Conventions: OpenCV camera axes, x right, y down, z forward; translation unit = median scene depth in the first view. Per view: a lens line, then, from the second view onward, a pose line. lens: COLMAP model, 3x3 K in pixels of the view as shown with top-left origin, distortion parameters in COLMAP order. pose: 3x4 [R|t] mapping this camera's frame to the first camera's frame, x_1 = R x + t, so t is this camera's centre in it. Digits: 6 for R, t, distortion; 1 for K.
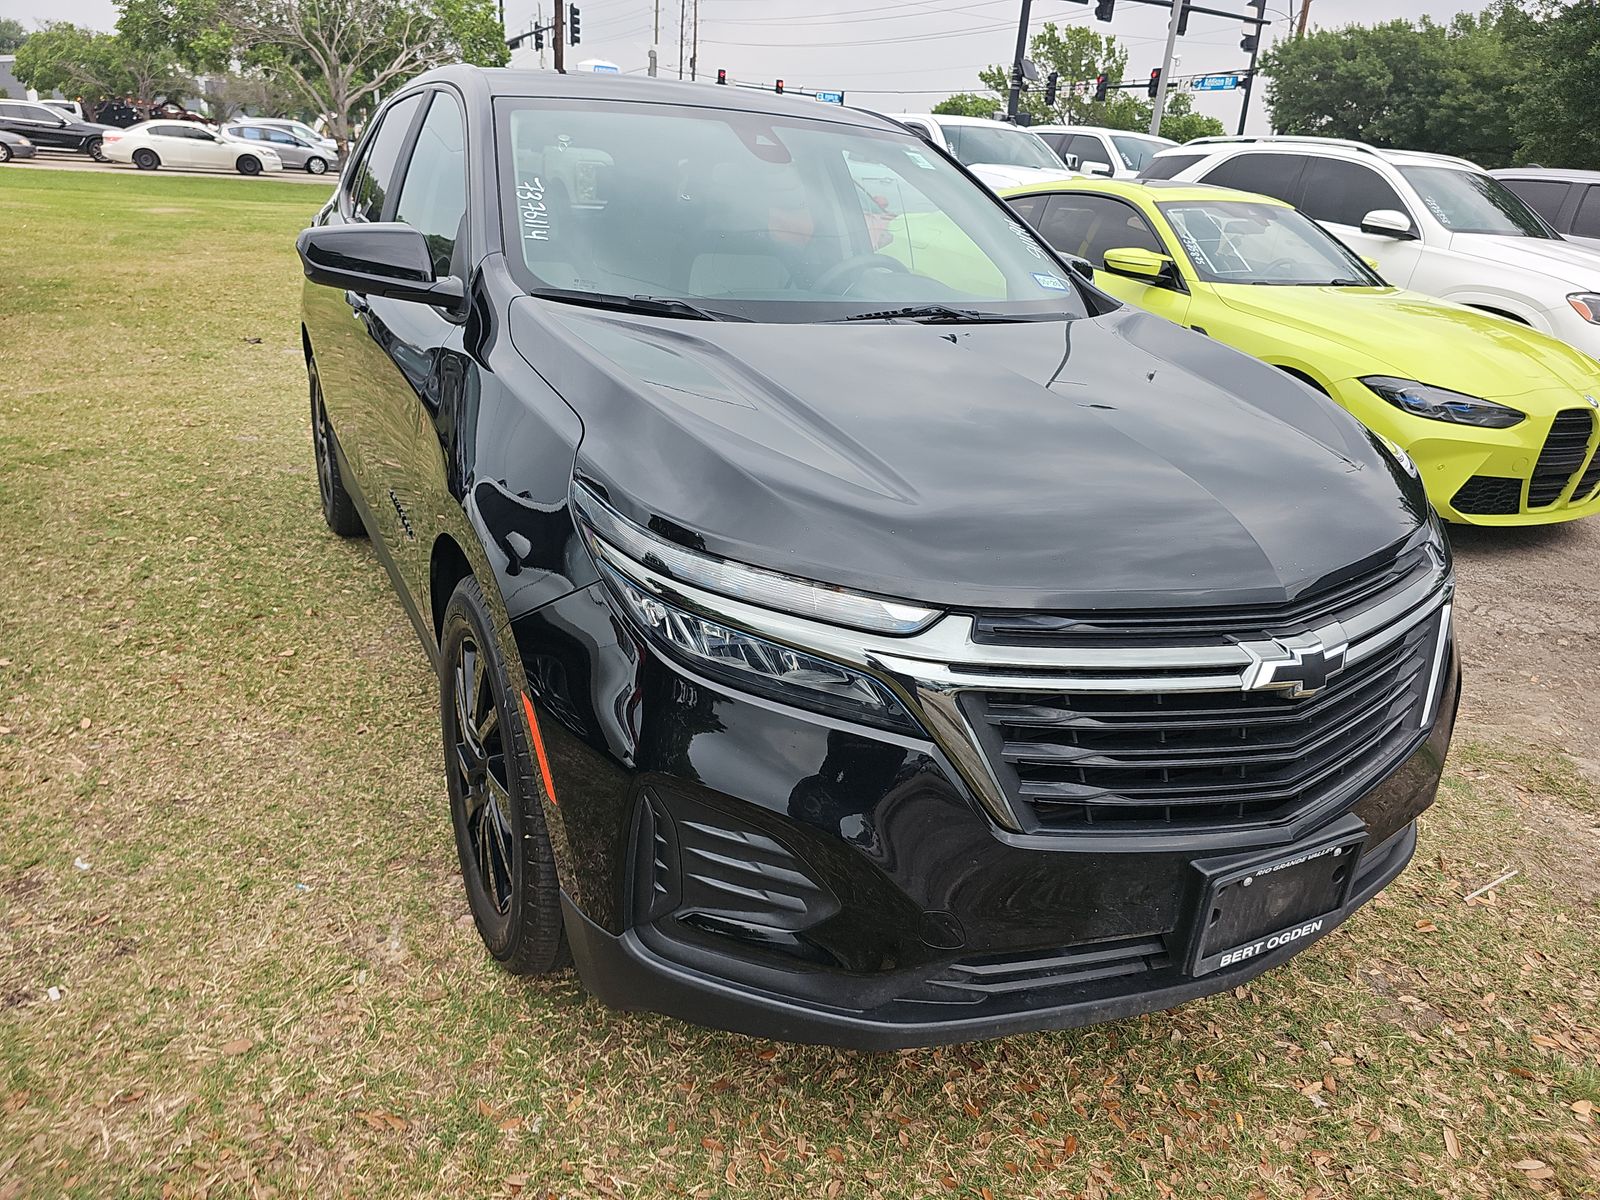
lens RADIAL K [[1140.2, 0, 800.0], [0, 1140.2, 600.0], [0, 0, 1]] dist [0.037398, -0.043276]
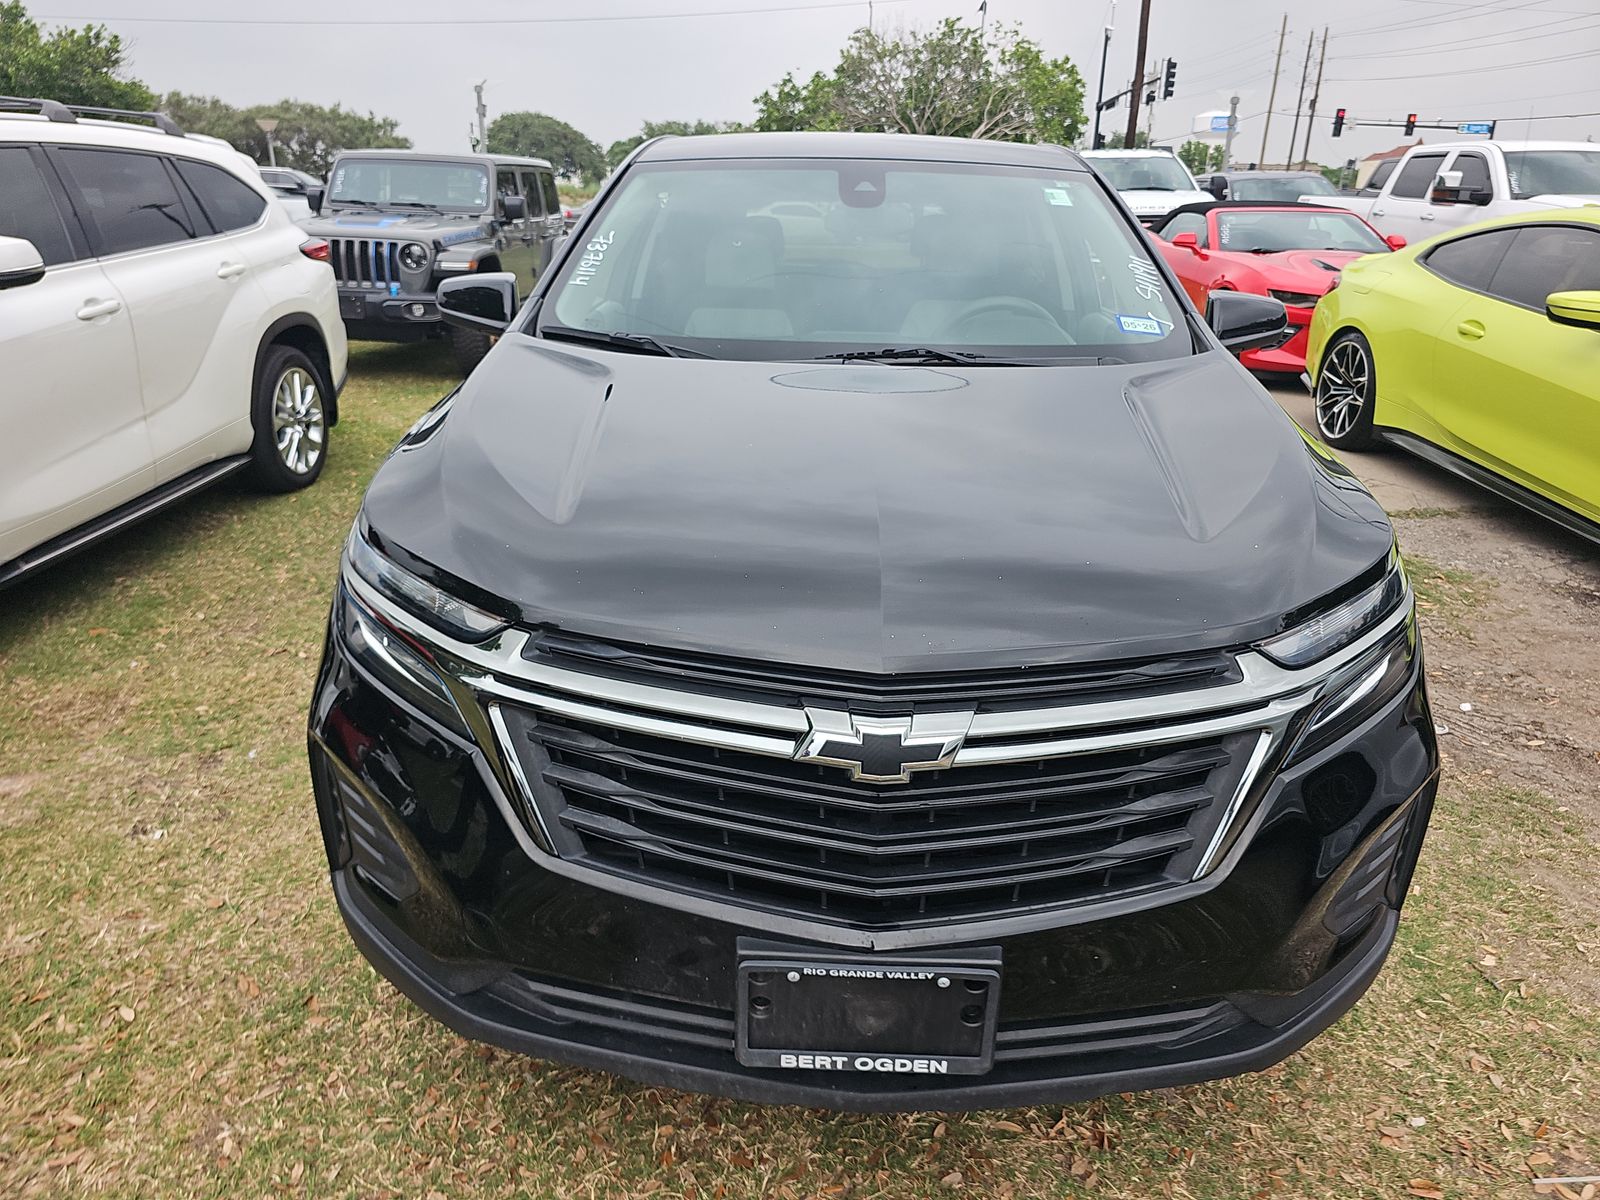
lens RADIAL K [[1140.2, 0, 800.0], [0, 1140.2, 600.0], [0, 0, 1]] dist [0.037398, -0.043276]
pose [[0.859657, 0.120675, -0.496414, 0.562219], [-0.143120, 0.989679, -0.007261, -0.027662], [0.490414, 0.077289, 0.868056, 0.143977]]
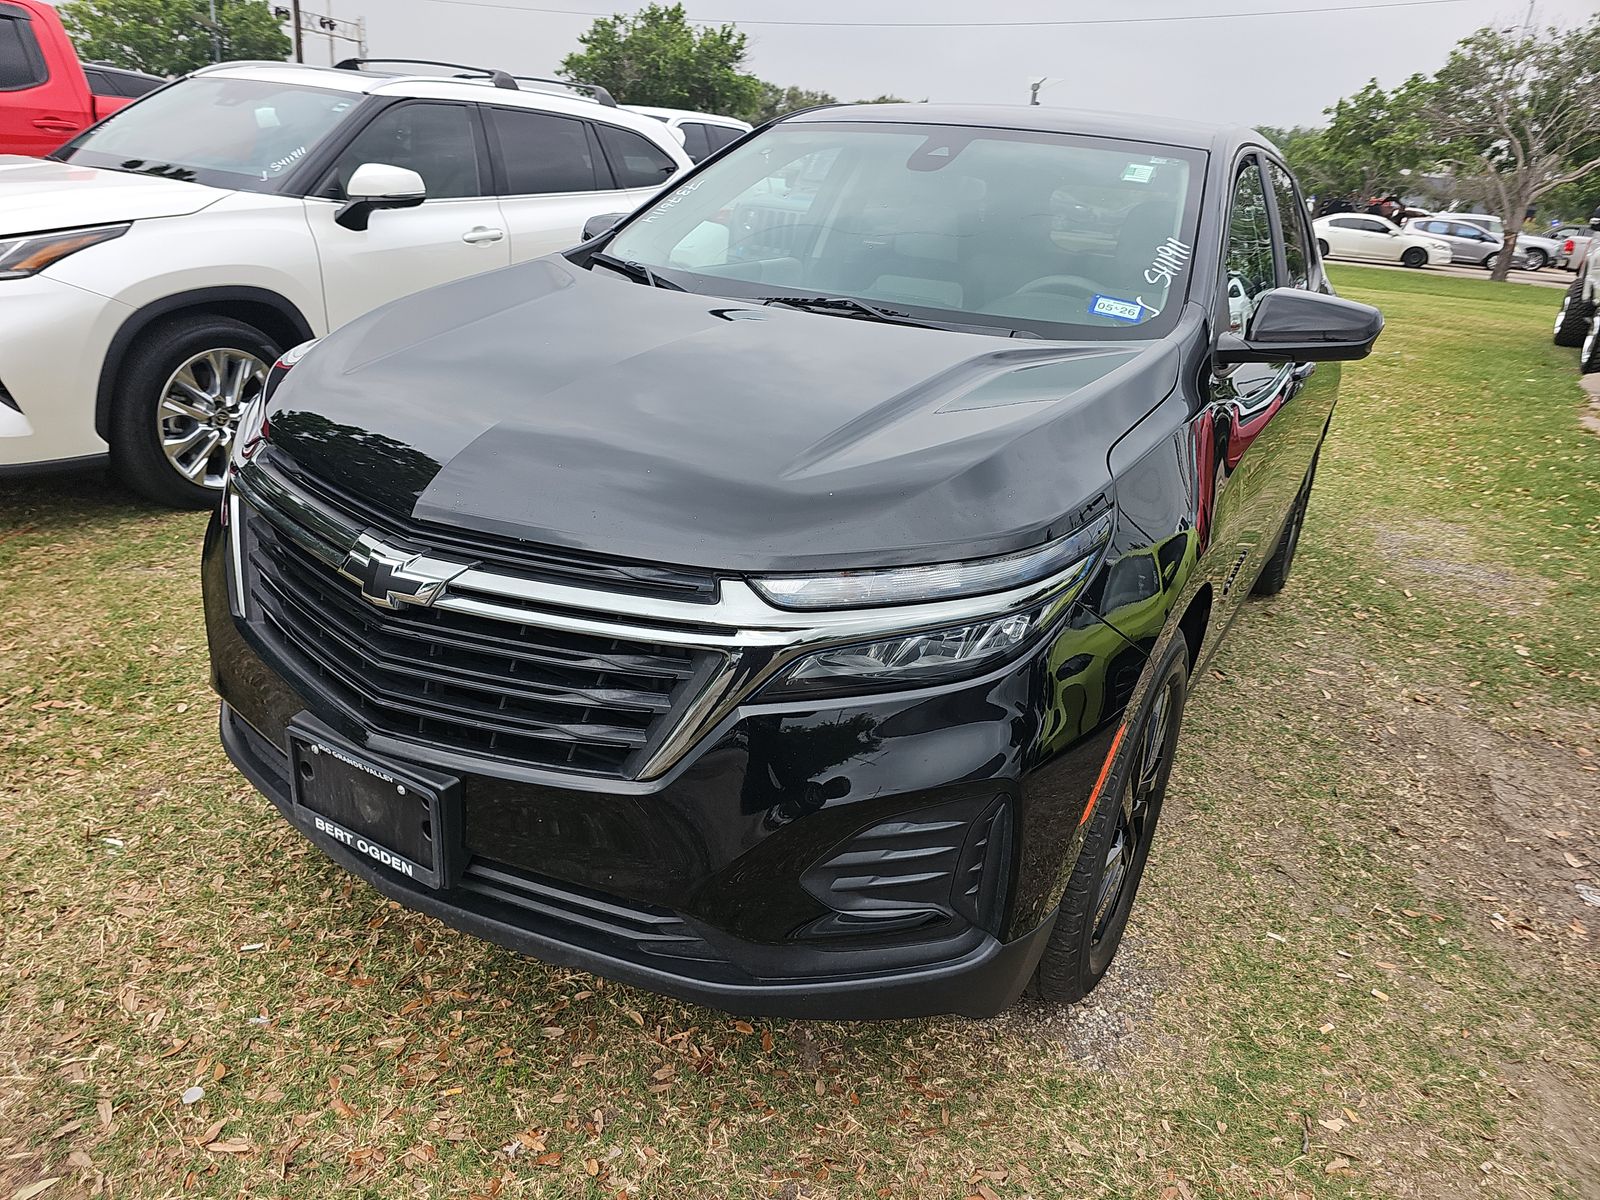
lens RADIAL K [[1149.2, 0, 784.7], [0, 1149.2, 592.9], [0, 0, 1]] dist [0.040754, -0.036744]
pose [[0.492486, 0.272764, -0.826473, 1.026219], [-0.349718, 0.931602, 0.099067, -0.108016], [0.796966, 0.240243, 0.554192, 0.498742]]
